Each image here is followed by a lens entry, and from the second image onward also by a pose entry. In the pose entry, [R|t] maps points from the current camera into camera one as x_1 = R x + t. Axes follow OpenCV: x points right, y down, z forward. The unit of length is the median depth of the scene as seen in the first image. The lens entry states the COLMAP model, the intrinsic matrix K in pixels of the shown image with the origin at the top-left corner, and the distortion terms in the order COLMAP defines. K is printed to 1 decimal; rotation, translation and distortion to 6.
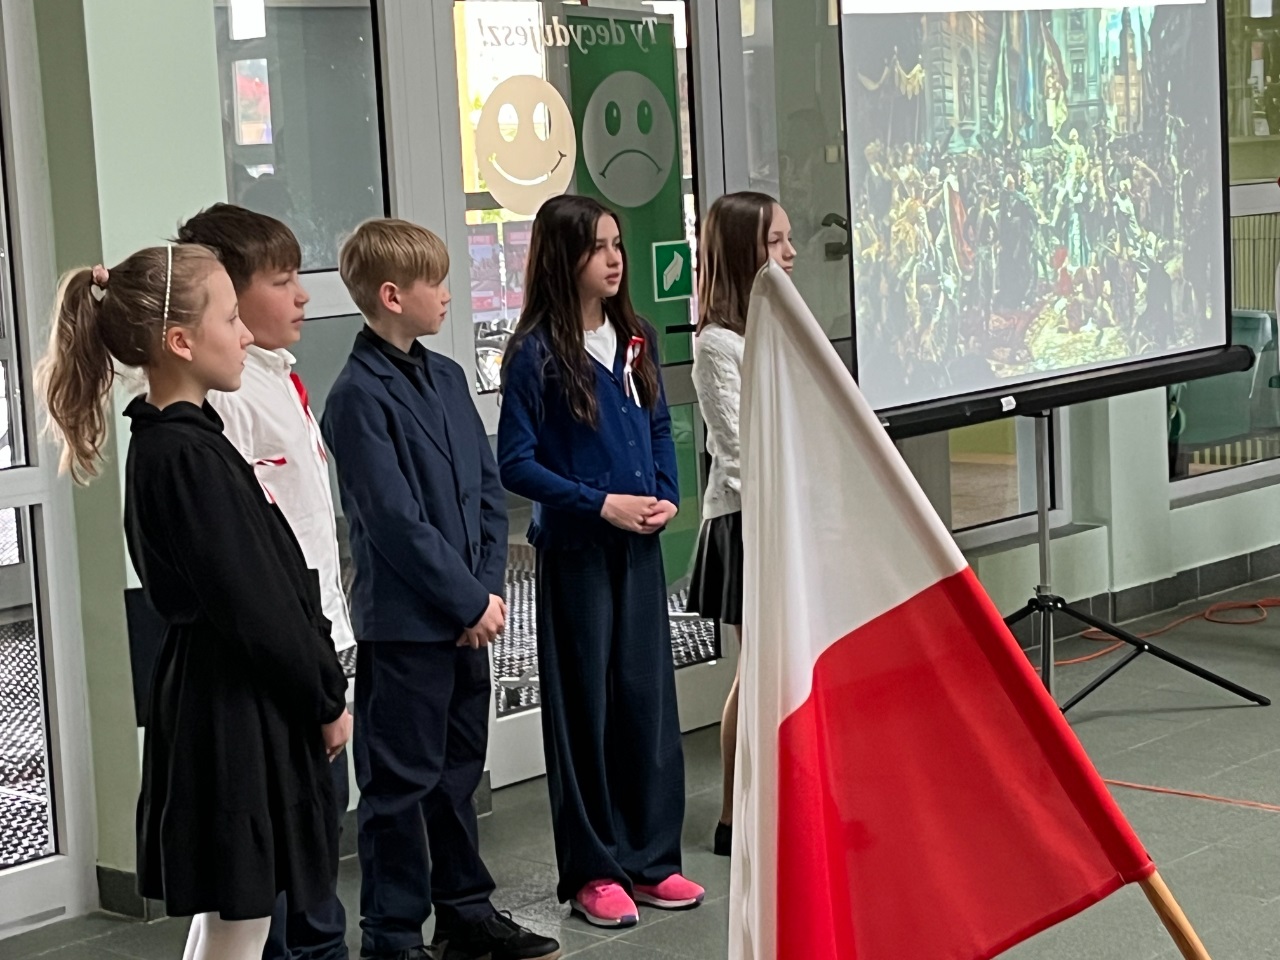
lens RADIAL K [[2691.5, 0, 640.0], [0, 2691.5, 480.0], [0, 0, 1]] dist [0.103158, -0.008627]
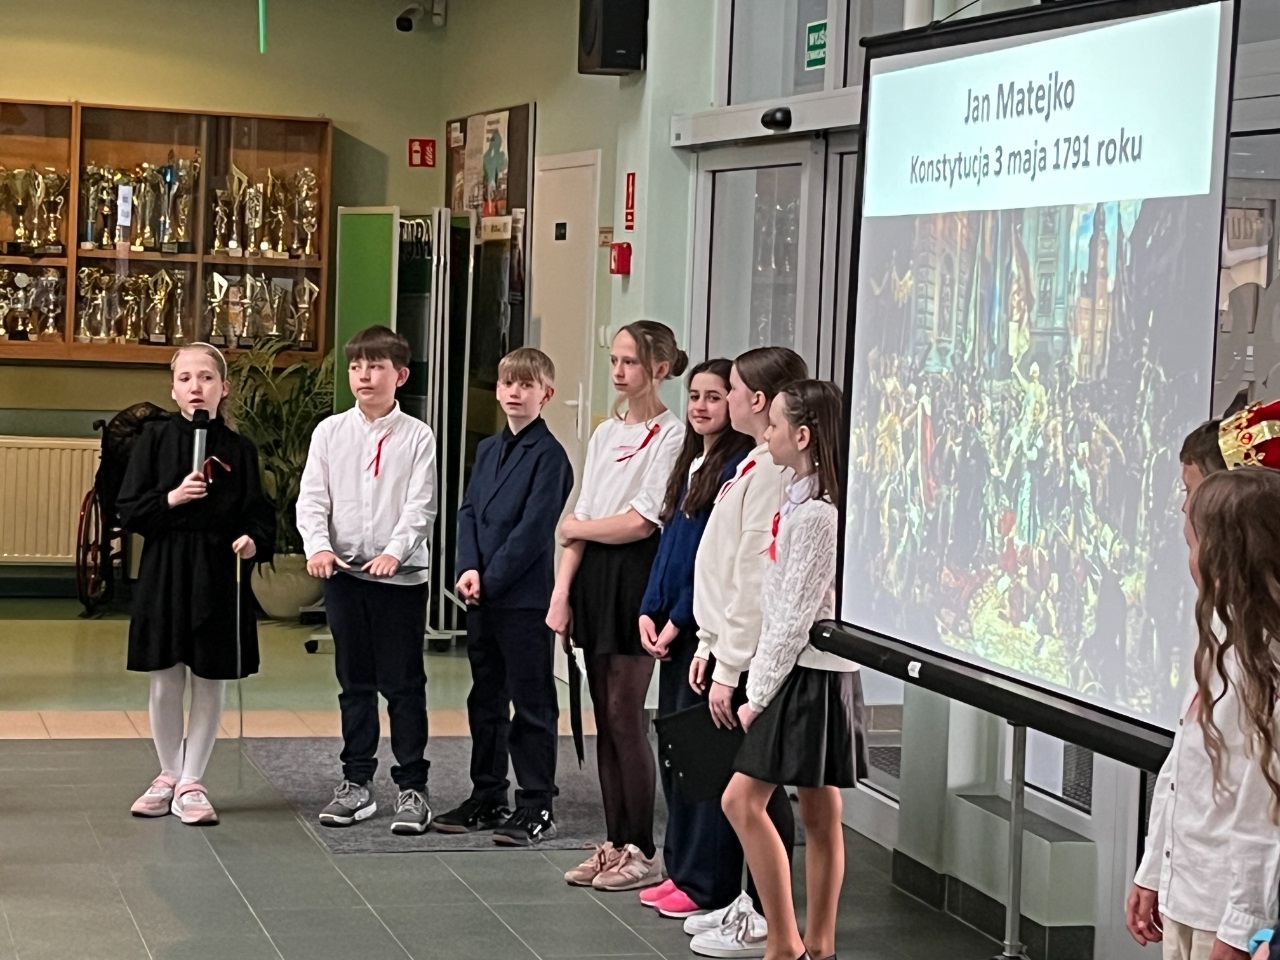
lens RADIAL K [[2960.7, 0, 640.0], [0, 2960.7, 480.0], [0, 0, 1]] dist [0.087529, 0.334494]
pose [[-0.532017, 0.089519, -0.841988, 0.931888], [-0.116466, 0.977208, 0.177485, -0.234347], [0.838686, 0.192488, -0.509465, 1.346602]]
